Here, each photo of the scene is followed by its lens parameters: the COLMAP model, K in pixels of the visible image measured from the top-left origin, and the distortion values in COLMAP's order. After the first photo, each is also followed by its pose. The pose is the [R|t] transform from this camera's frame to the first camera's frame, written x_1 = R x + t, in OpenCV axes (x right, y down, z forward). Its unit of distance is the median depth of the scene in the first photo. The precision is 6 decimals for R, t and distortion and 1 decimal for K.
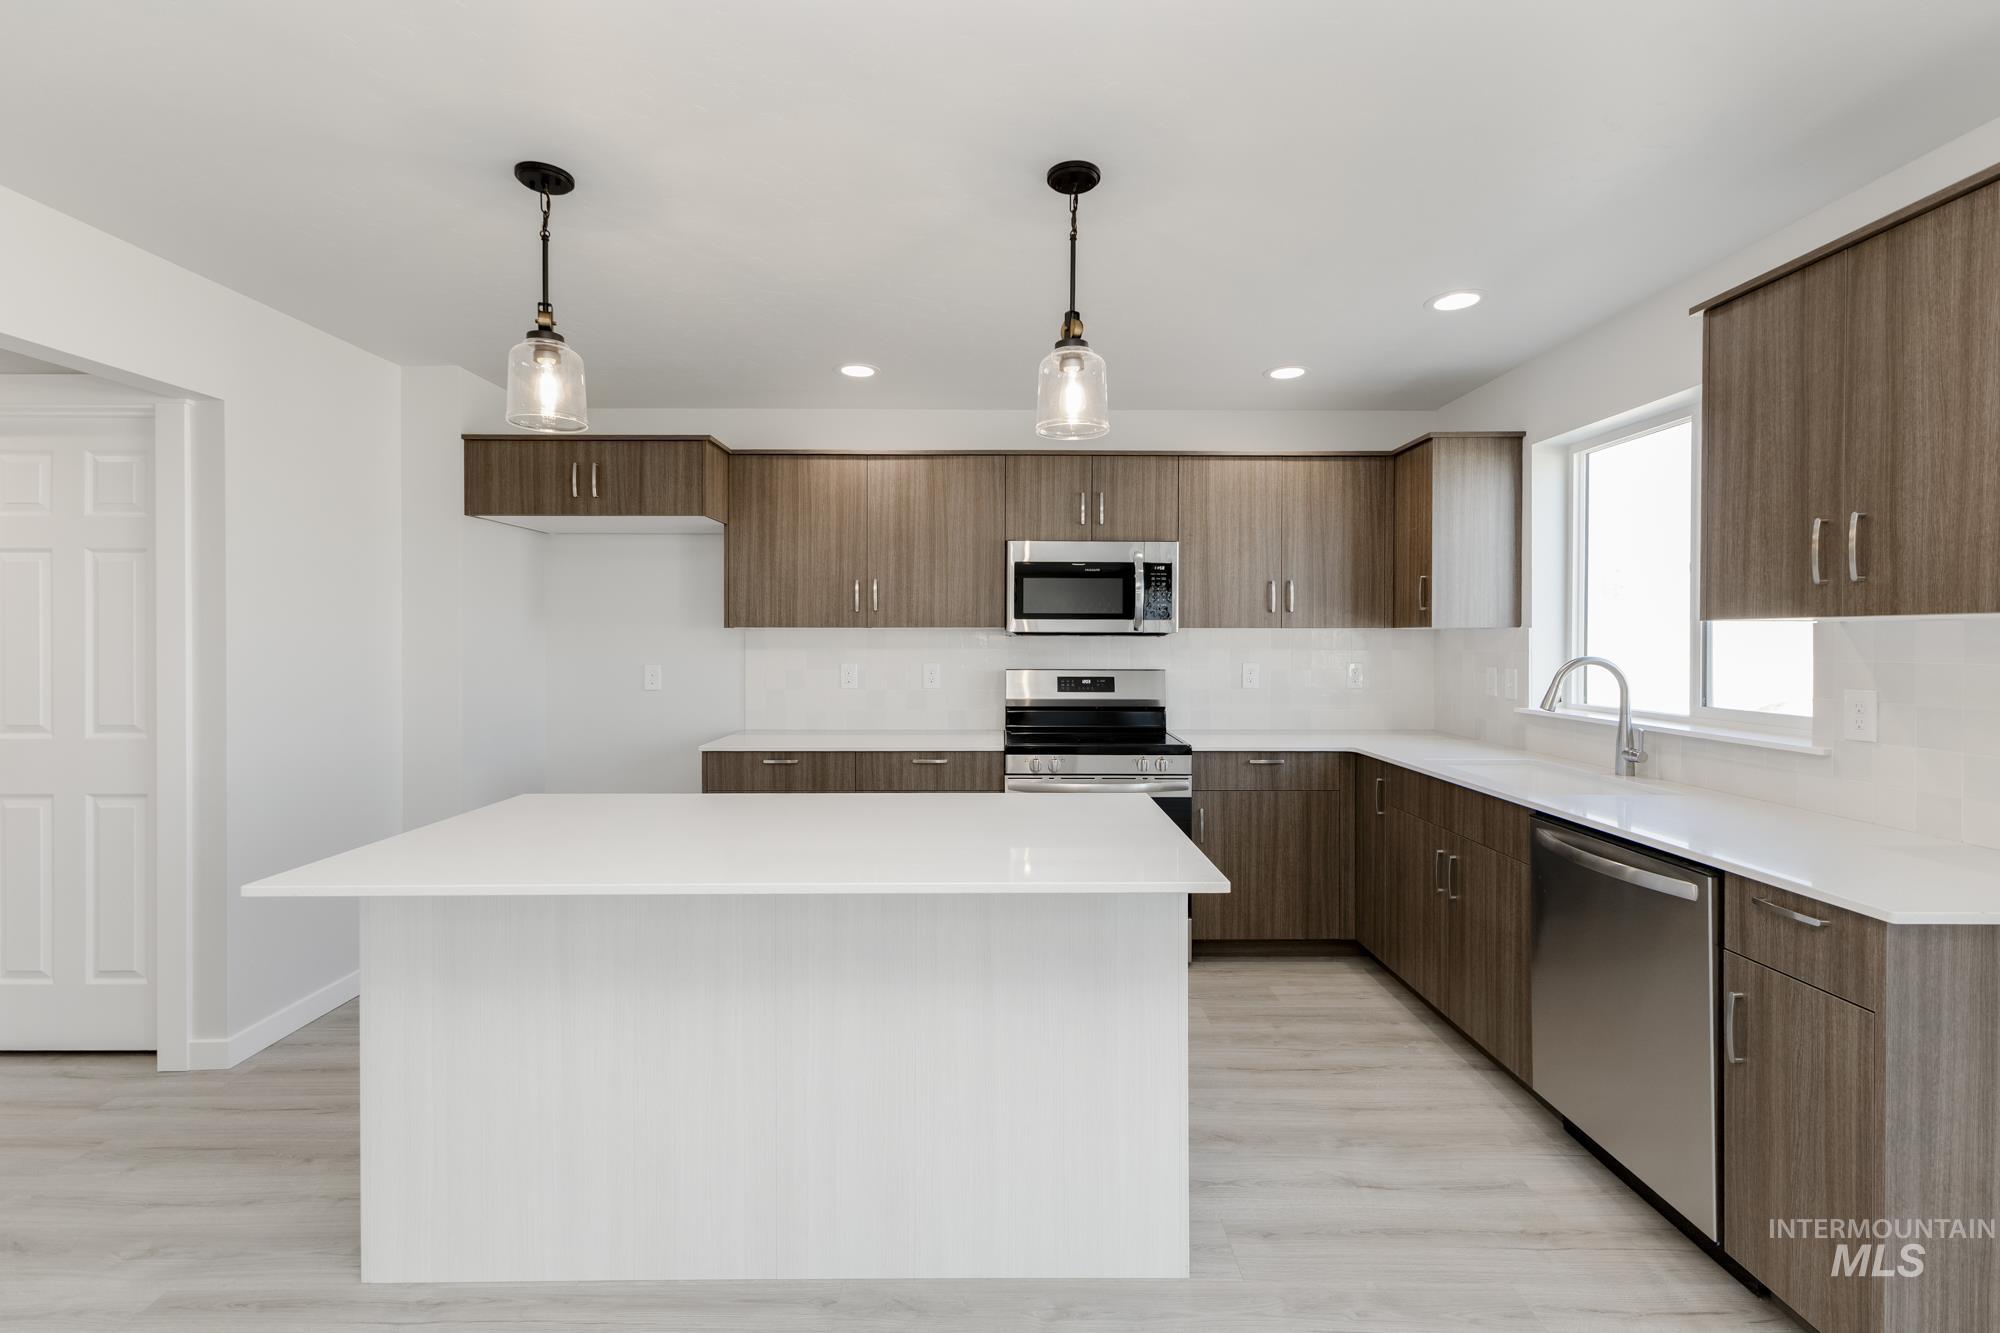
lens RADIAL K [[889.5, 0, 1013.9], [0, 889.5, 644.9], [0, 0, 1]] dist [0.012816, -0.001112]
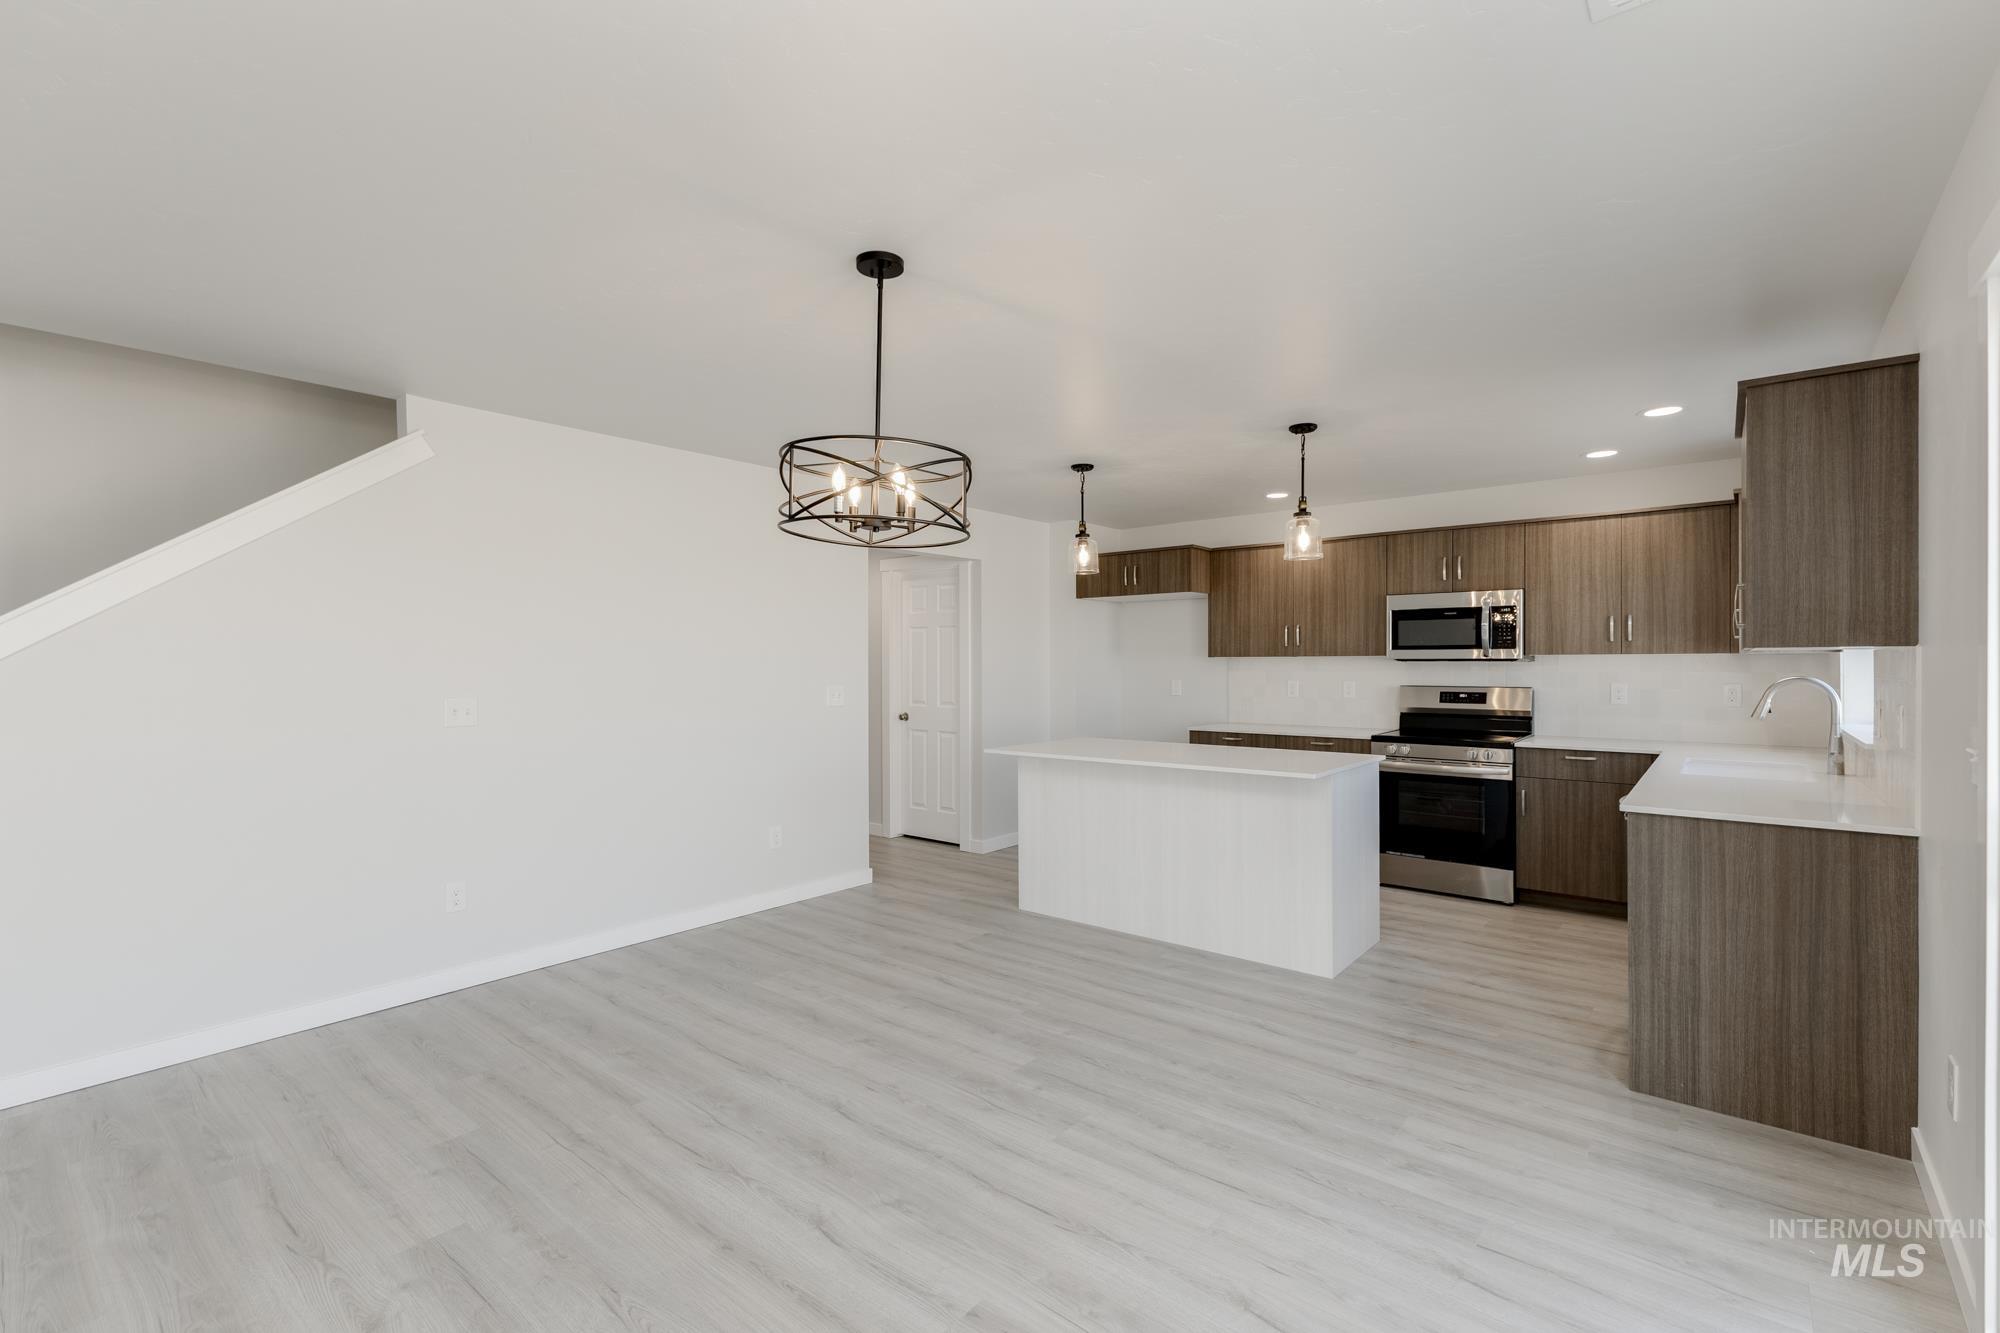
lens RADIAL K [[889.5, 0, 1003.8], [0, 889.5, 668.2], [0, 0, 1]] dist [0.012816, -0.001112]
pose [[0.762548, 0.000085, -0.646931, 0.481956], [-0.000935, 0.999999, -0.000972, 0.002596], [0.646930, 0.001346, 0.762548, -0.527180]]
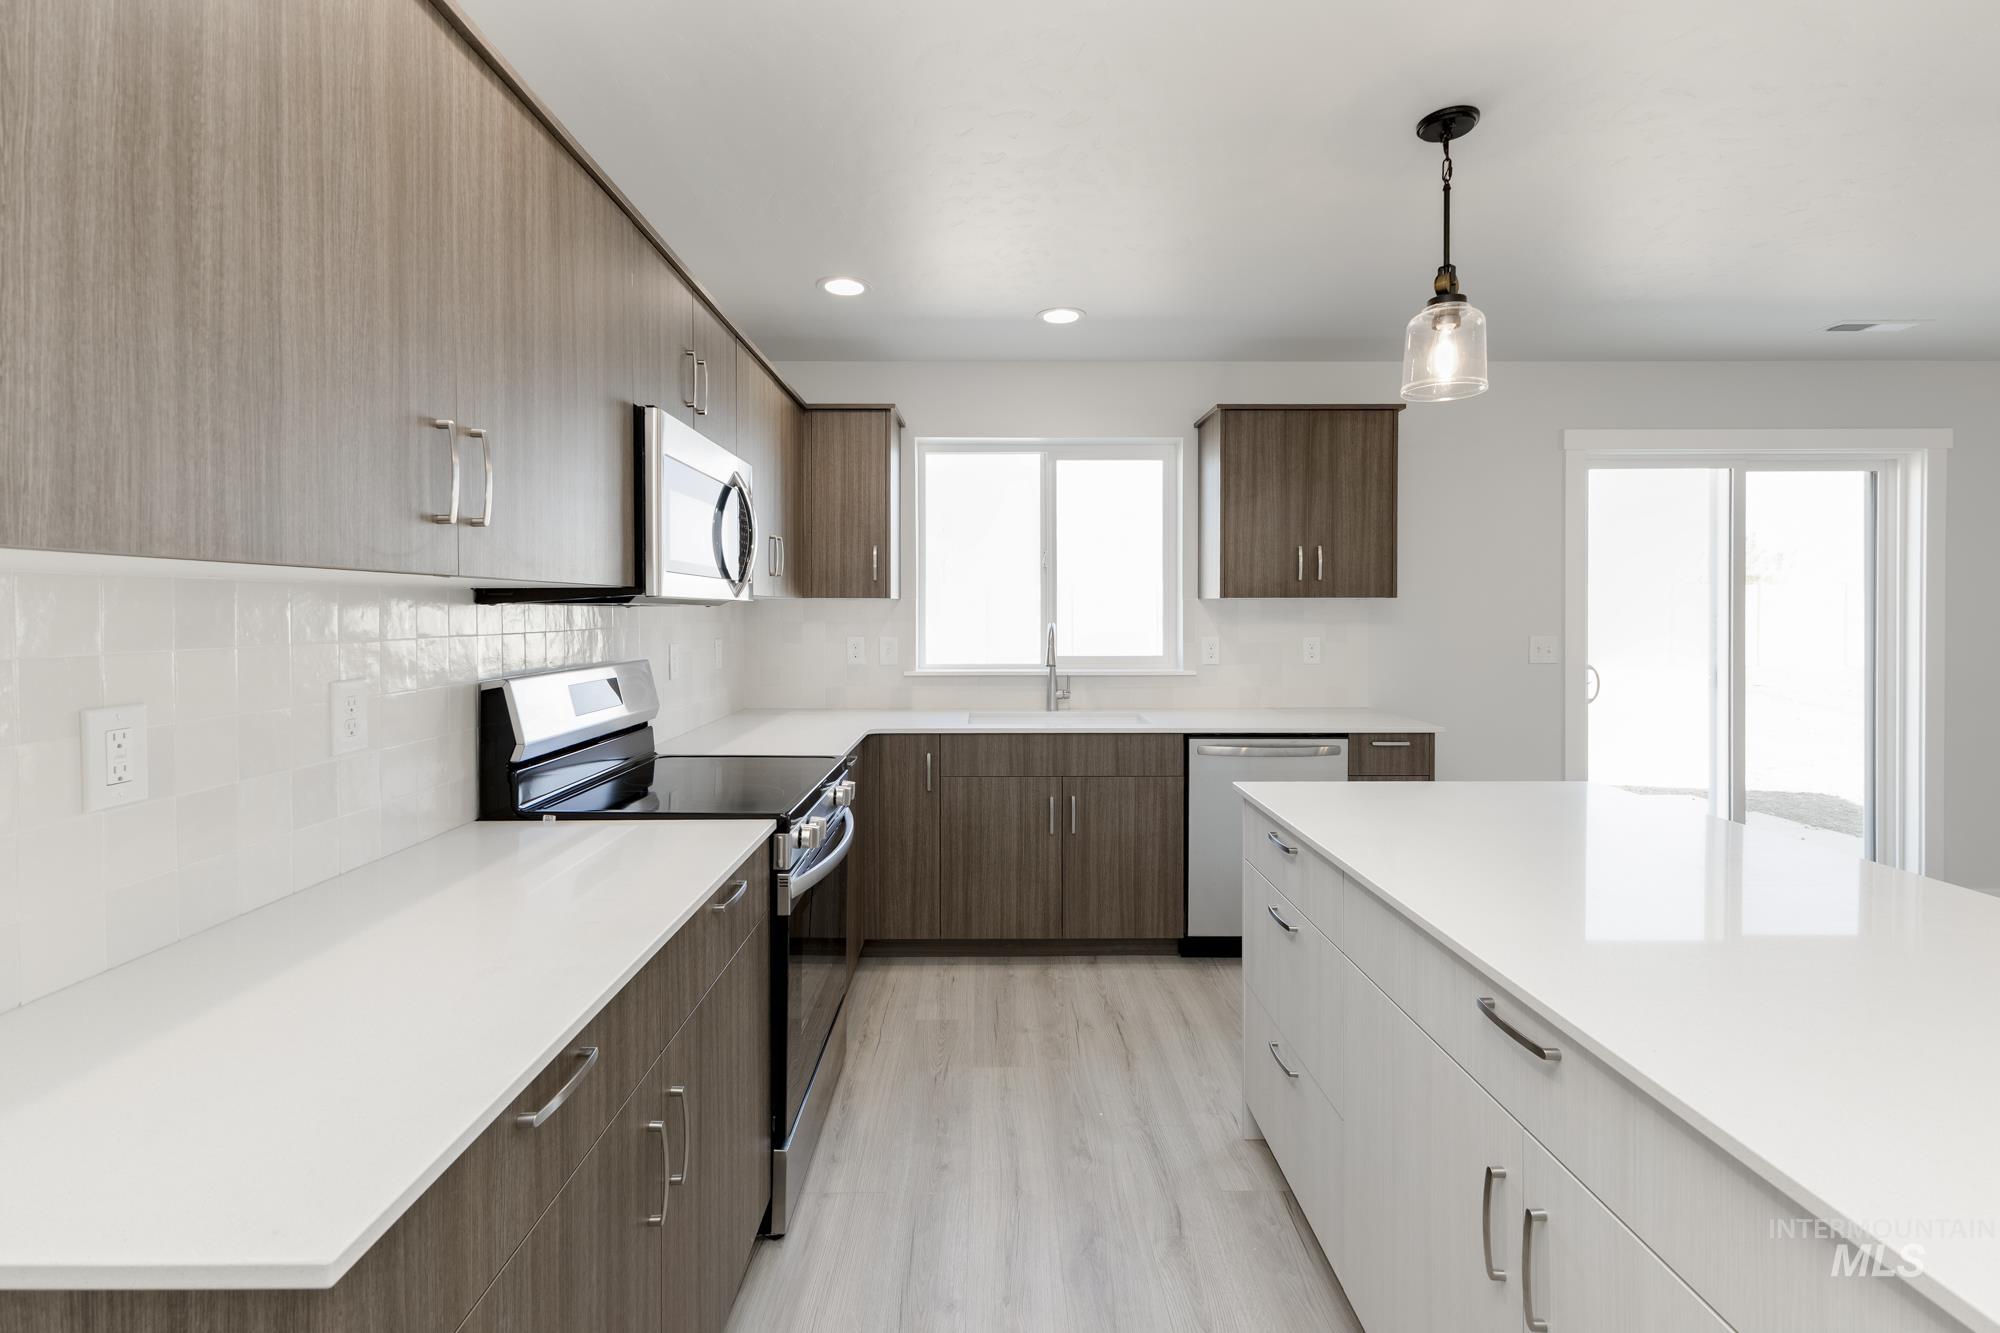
lens RADIAL K [[889.5, 0, 977.2], [0, 889.5, 620.4], [0, 0, 1]] dist [0.012816, -0.001112]
pose [[-0.002346, -0.013453, 0.999907, -0.522442], [0.008075, 0.999877, 0.013471, -0.007129], [-0.999965, 0.008106, -0.002237, 0.882659]]
